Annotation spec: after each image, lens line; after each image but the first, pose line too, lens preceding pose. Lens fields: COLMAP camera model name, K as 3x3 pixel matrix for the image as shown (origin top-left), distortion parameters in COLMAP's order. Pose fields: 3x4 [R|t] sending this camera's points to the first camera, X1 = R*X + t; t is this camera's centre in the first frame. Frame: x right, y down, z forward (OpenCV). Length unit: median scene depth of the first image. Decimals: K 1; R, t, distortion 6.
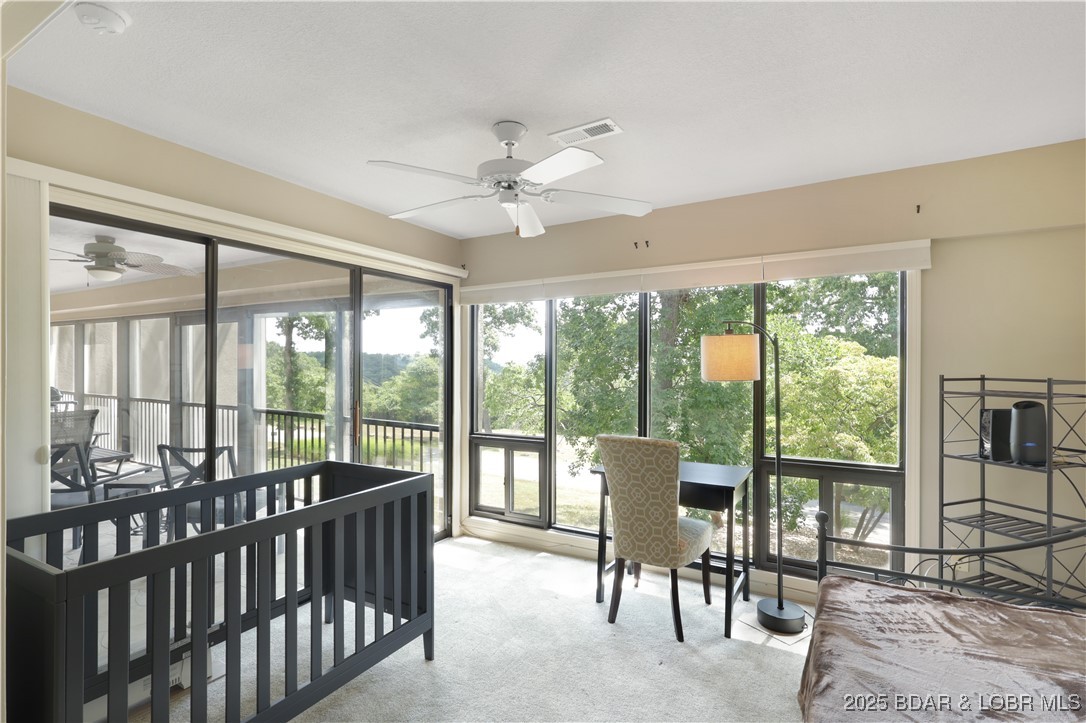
lens RADIAL K [[530.5, 0, 542.0], [0, 530.5, 365.3], [0, 0, 1]] dist [0.000181, 0.000622]
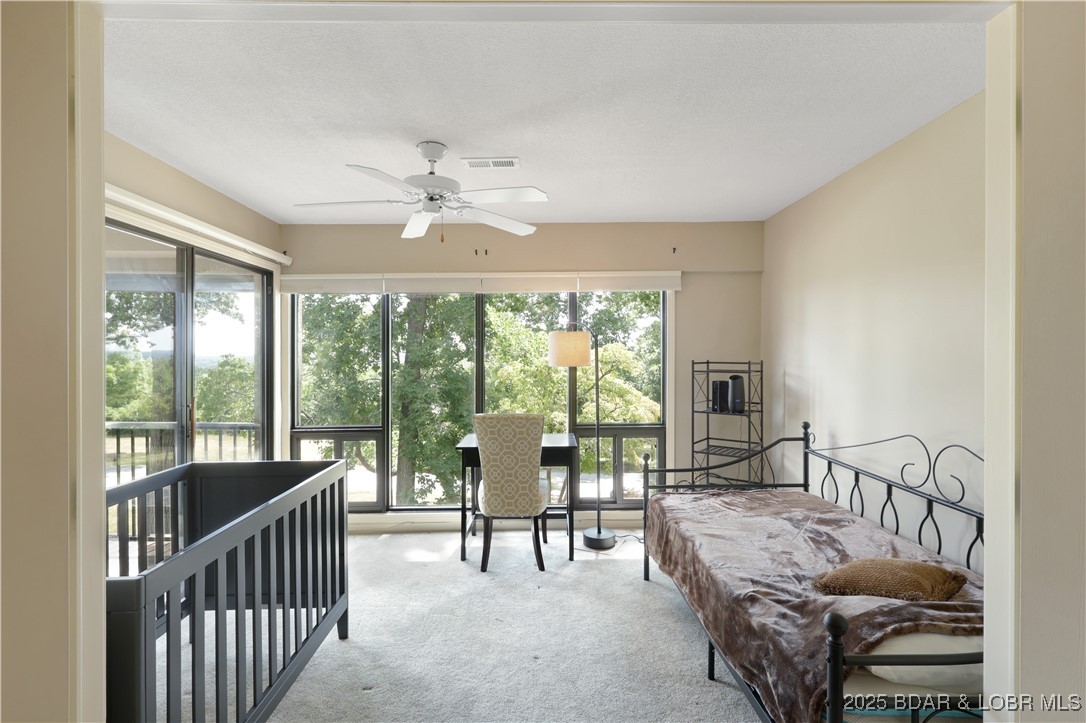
lens RADIAL K [[532.9, 0, 543.0], [0, 532.9, 361.5], [0, 0, 1]] dist [-0.002848, 0.000117]
pose [[0.847779, -0.010737, 0.530241, -0.411220], [0.006925, 0.999934, 0.009176, 0.004278], [-0.530304, -0.004108, 0.847797, -0.085734]]
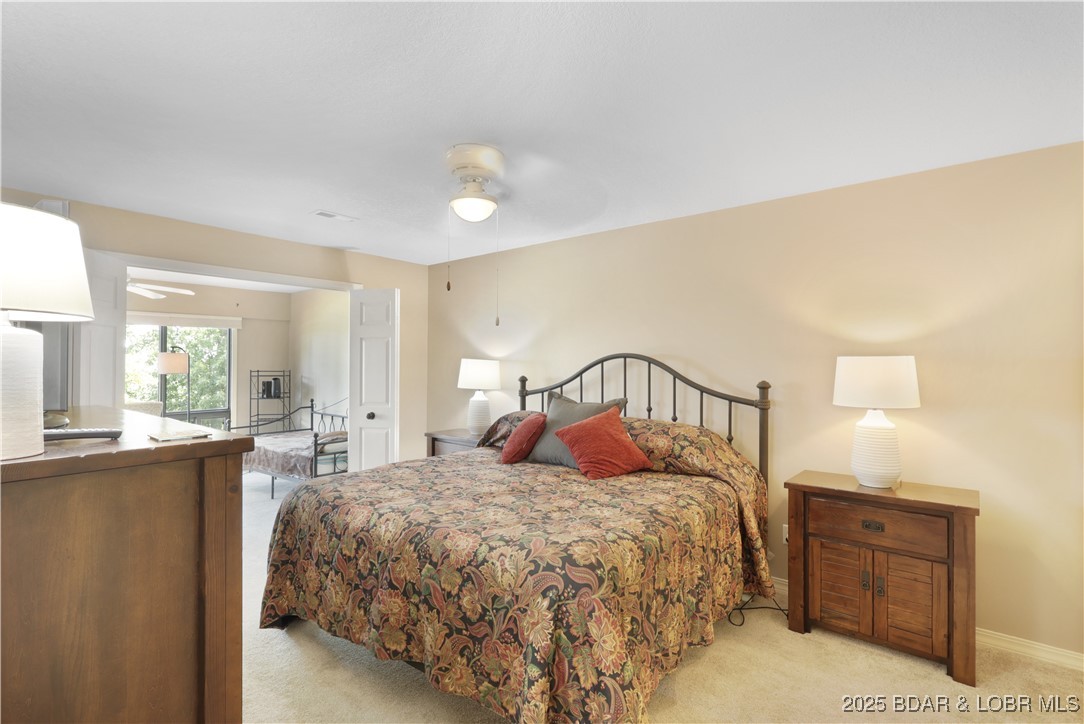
lens RADIAL K [[531.9, 0, 542.0], [0, 531.9, 362.0], [0, 0, 1]] dist [-0.002848, 0.000117]
pose [[0.160605, -0.001025, 0.987018, -1.589256], [0.001009, 0.999999, 0.000875, -0.021486], [-0.987018, 0.000856, 0.160606, -0.865440]]
